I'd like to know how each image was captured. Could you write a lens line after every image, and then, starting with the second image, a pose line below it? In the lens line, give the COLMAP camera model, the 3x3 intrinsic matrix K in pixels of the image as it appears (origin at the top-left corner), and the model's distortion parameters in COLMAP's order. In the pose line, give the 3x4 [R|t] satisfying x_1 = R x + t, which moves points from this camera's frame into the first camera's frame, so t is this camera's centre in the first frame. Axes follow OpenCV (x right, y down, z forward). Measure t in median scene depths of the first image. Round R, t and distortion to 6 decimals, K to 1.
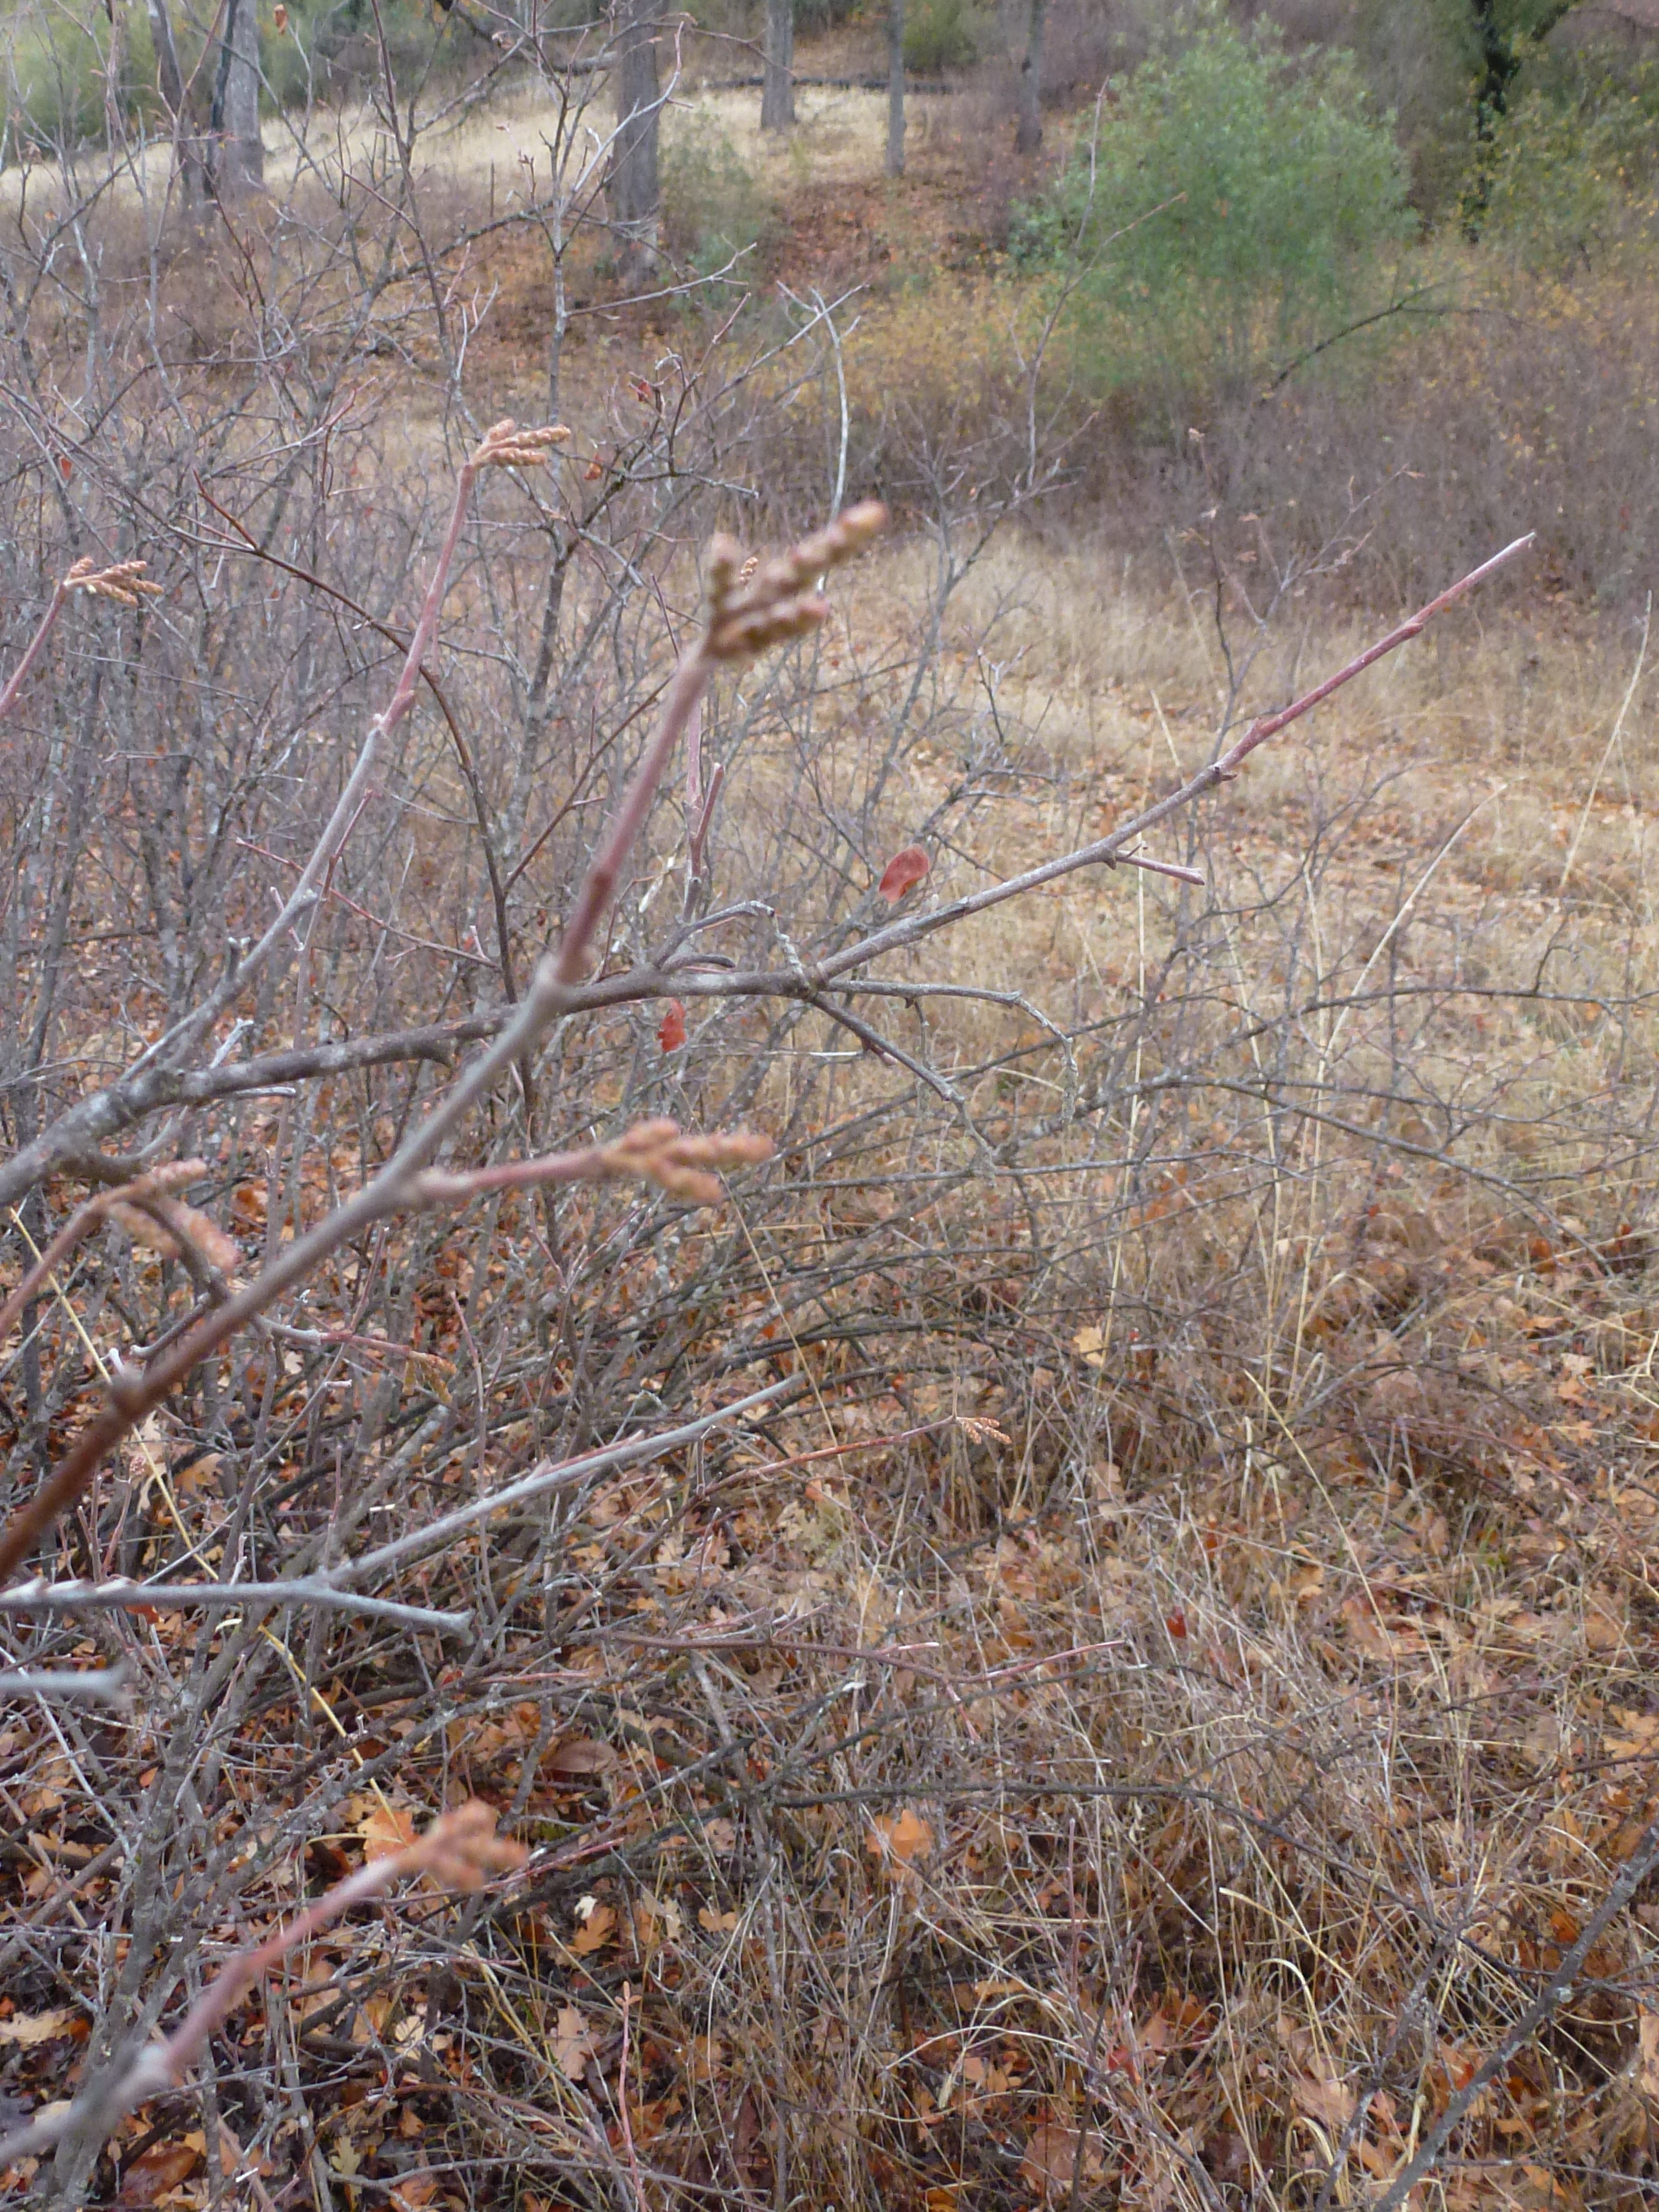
lens RADIAL K [[2056.5, 0, 826.0], [0, 2056.5, 1087.9], [0, 0, 1]] dist [-0.053155, 0.000000]
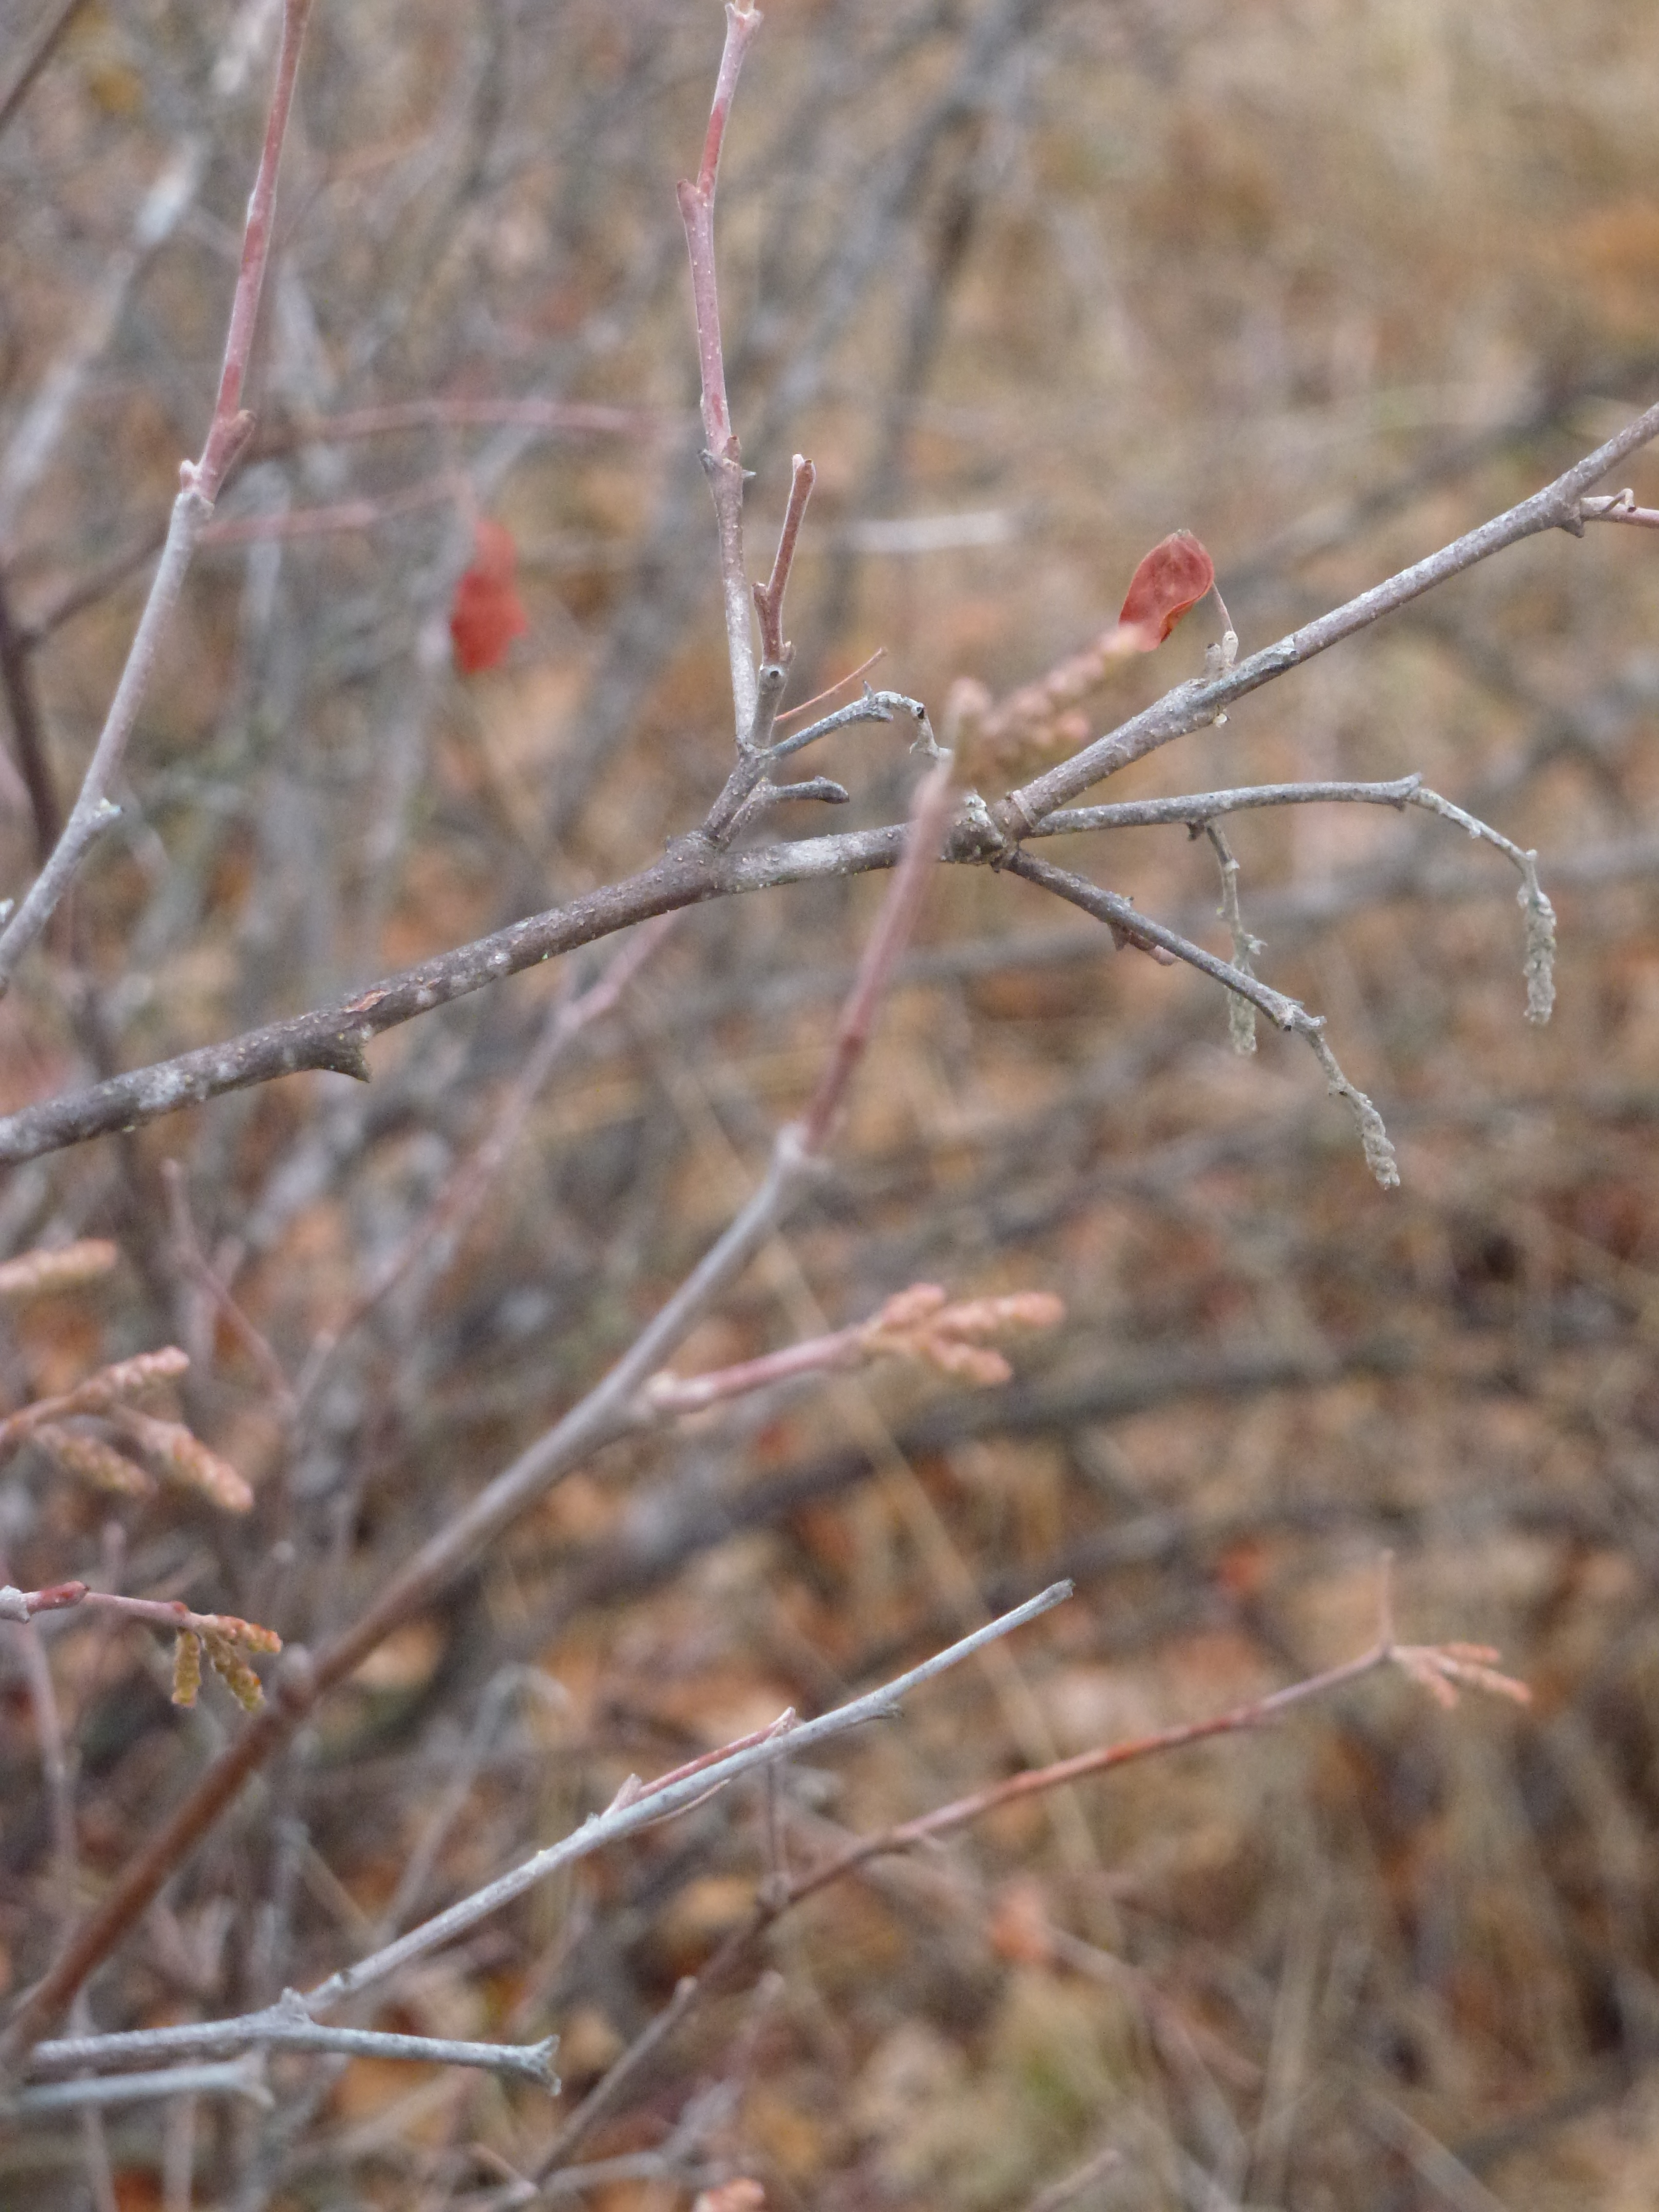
lens RADIAL K [[8254.2, 0, 834.7], [0, 8254.2, 1105.7], [0, 0, 1]] dist [0.810811, 0.000000]
pose [[0.995650, -0.092759, -0.008753, -0.004607], [0.093165, 0.992291, 0.081721, -0.018980], [0.001105, -0.082181, 0.996617, -0.131365]]
